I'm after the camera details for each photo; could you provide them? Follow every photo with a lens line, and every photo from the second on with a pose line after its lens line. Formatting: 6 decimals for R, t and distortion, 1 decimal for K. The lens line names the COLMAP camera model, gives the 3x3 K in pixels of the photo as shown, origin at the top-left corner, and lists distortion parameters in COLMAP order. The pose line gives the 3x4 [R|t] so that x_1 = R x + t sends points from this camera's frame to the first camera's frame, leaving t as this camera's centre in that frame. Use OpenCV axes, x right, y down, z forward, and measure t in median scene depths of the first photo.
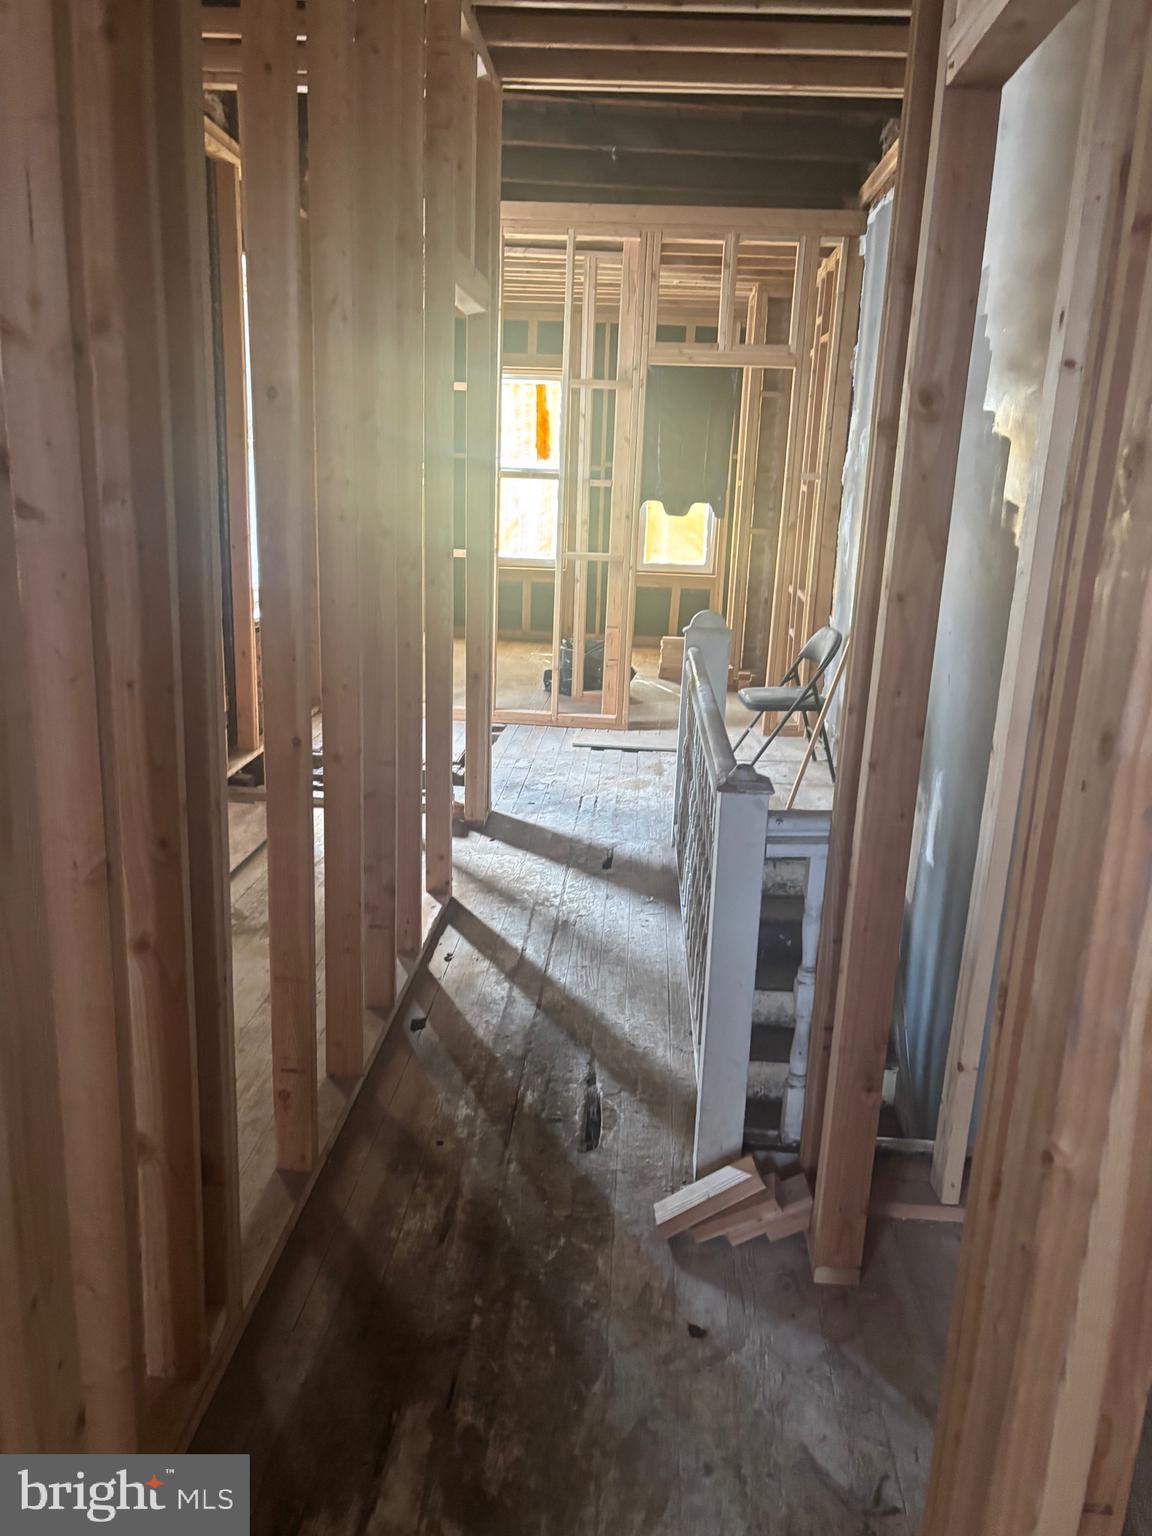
lens RADIAL K [[1173.9, 0, 543.5], [0, 1173.9, 777.7], [0, 0, 1]] dist [0.009065, -0.000759]
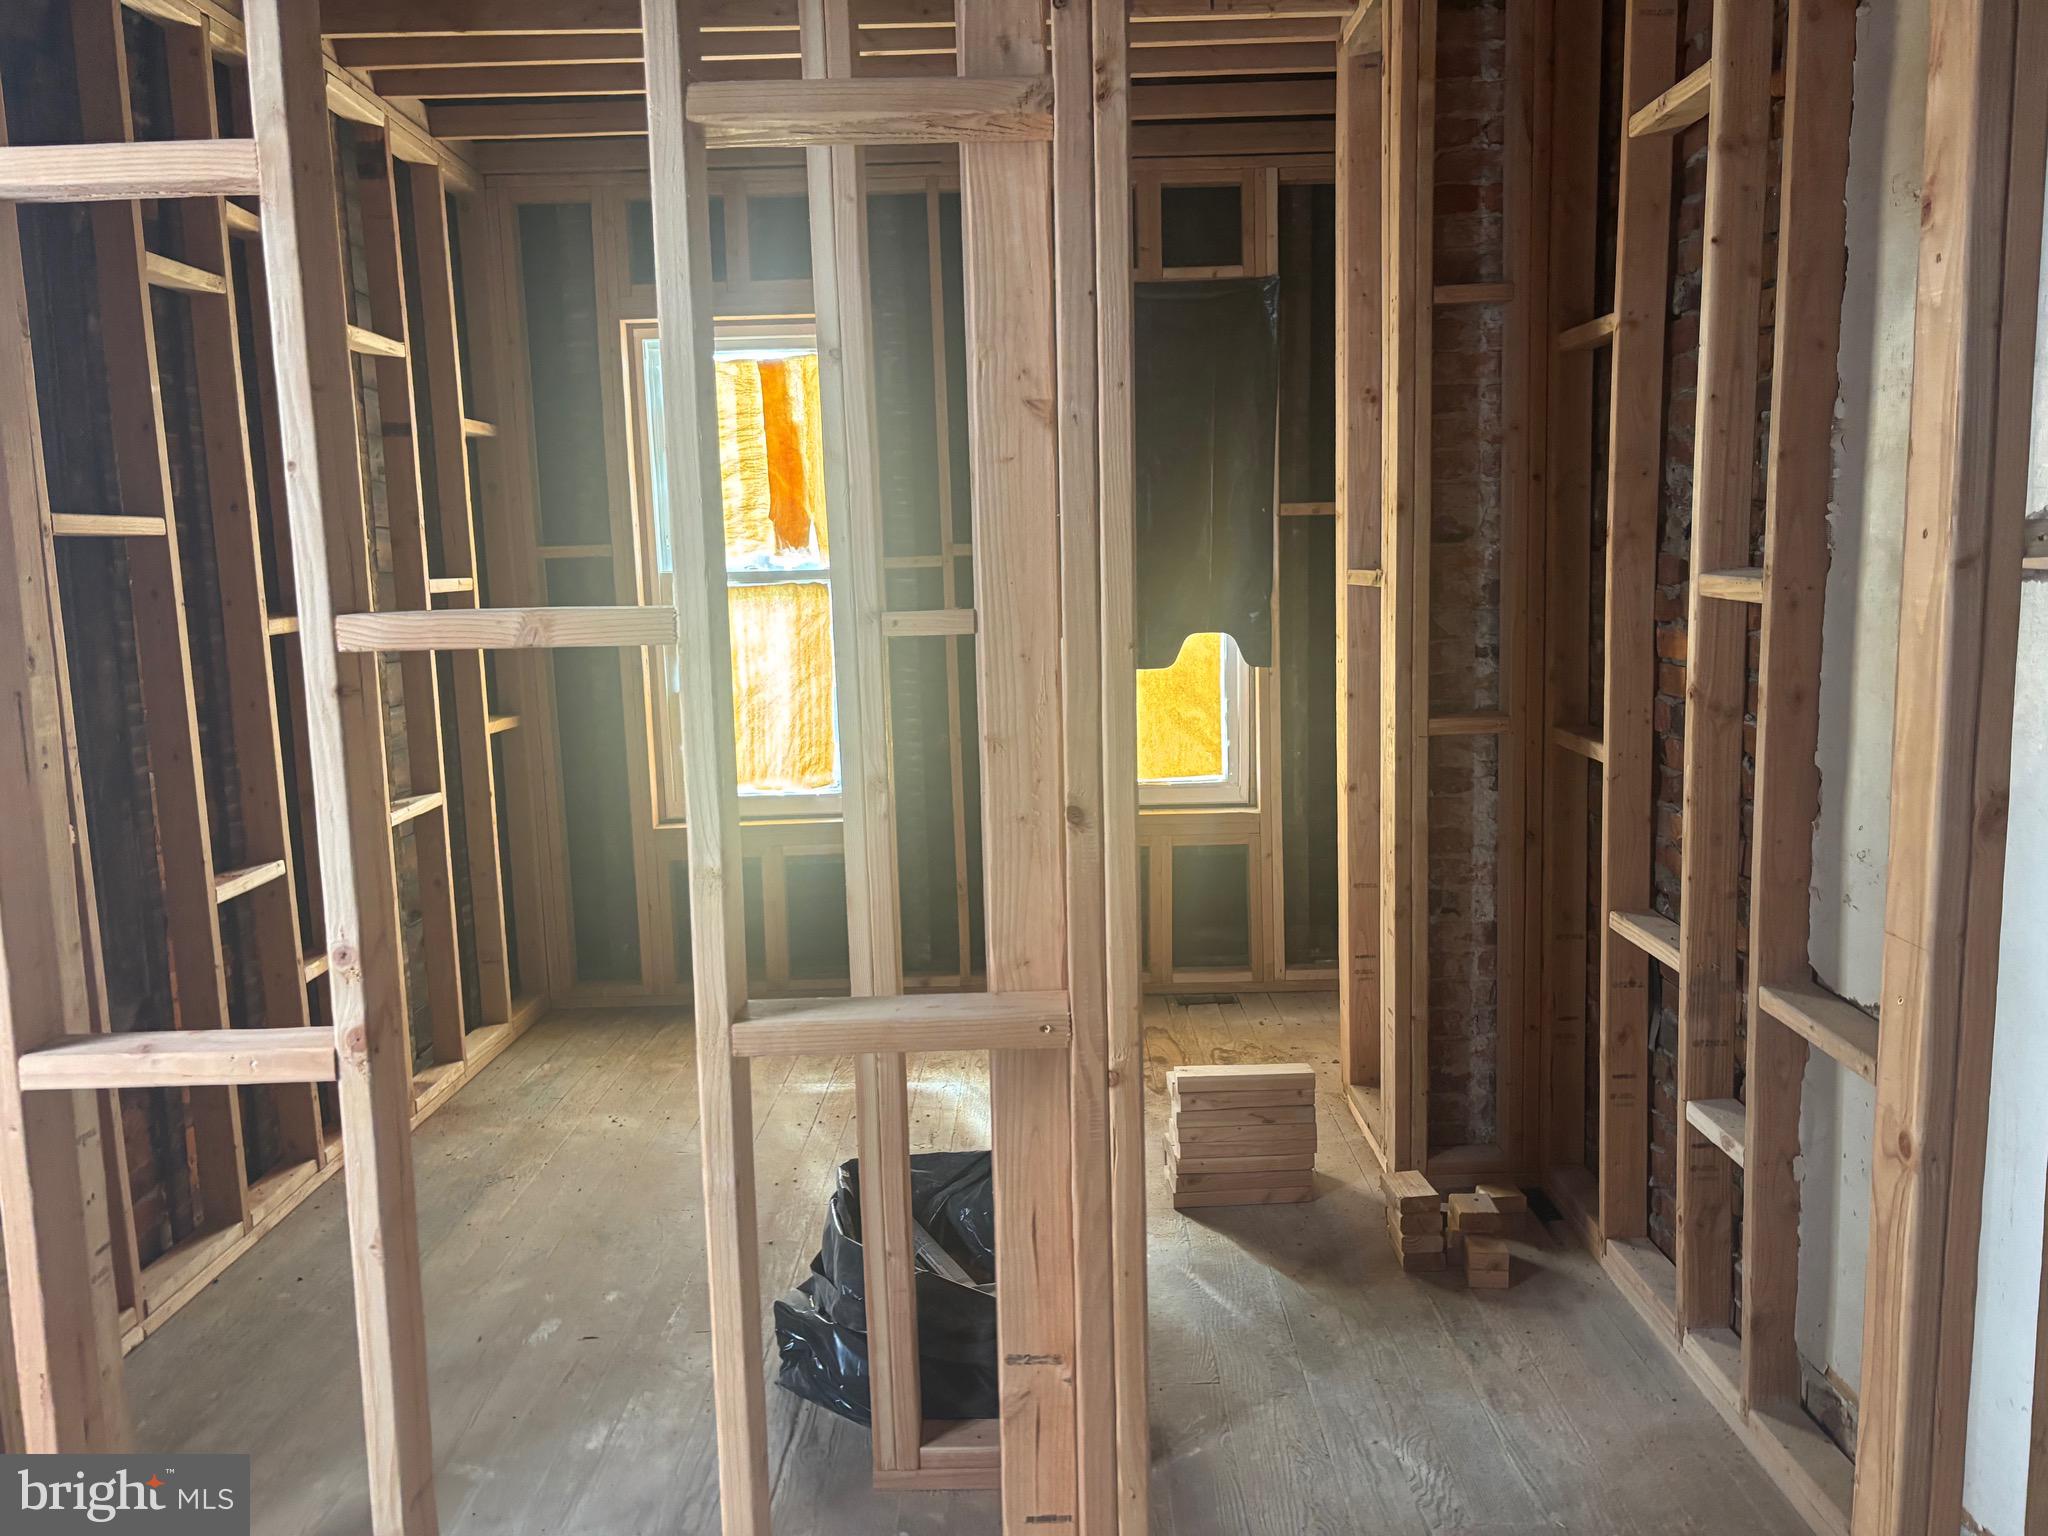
lens RADIAL K [[1560.9, 0, 1011.3], [0, 1560.9, 779.6], [0, 0, 1]] dist [0.052779, -0.058528]
pose [[0.994615, -0.076698, 0.069708, 0.048810], [0.084299, 0.989944, -0.113599, -0.215552], [-0.060294, 0.118863, 0.991078, 0.812982]]
